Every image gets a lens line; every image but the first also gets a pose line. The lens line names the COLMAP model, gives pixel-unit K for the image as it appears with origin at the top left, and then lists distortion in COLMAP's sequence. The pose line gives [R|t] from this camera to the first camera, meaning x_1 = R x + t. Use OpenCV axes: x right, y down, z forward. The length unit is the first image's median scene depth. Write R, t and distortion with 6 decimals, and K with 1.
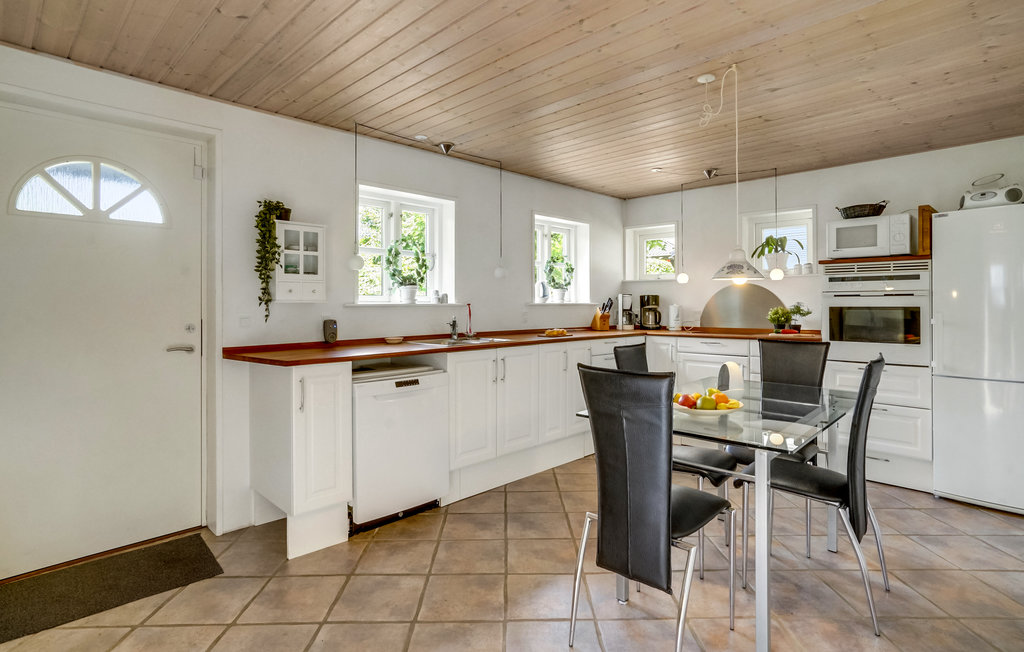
lens RADIAL K [[522.5, 0, 516.5], [0, 522.5, 305.0], [0, 0, 1]] dist [-0.000504, -0.000125]
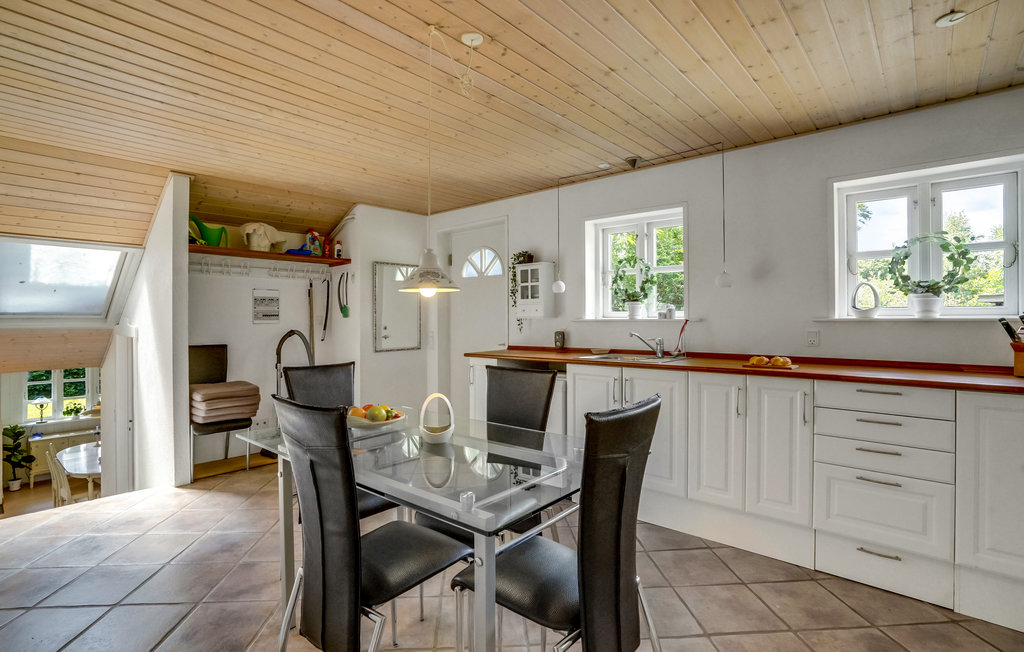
lens RADIAL K [[485.0, 0, 512.0], [0, 485.0, 326.0], [0, 0, 1]] dist [-0.069526, 0.025017]
pose [[0.055018, 0.017109, -0.998339, 0.756366], [-0.001514, 0.999853, 0.017052, -0.004561], [0.998484, 0.000573, 0.055036, 0.708137]]
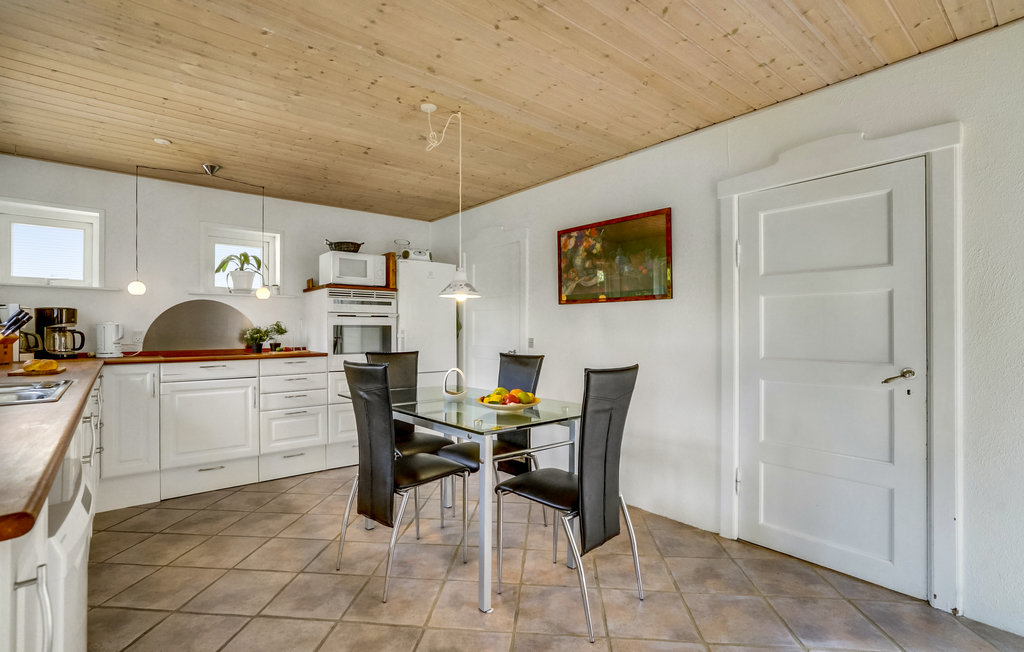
lens RADIAL K [[485.0, 0, 512.0], [0, 485.0, 326.0], [0, 0, 1]] dist [-0.069526, 0.025017]
pose [[0.092270, 0.014804, 0.995624, -0.413542], [0.003643, 0.999878, -0.015205, 0.022516], [-0.995727, 0.005030, 0.092204, 0.513030]]
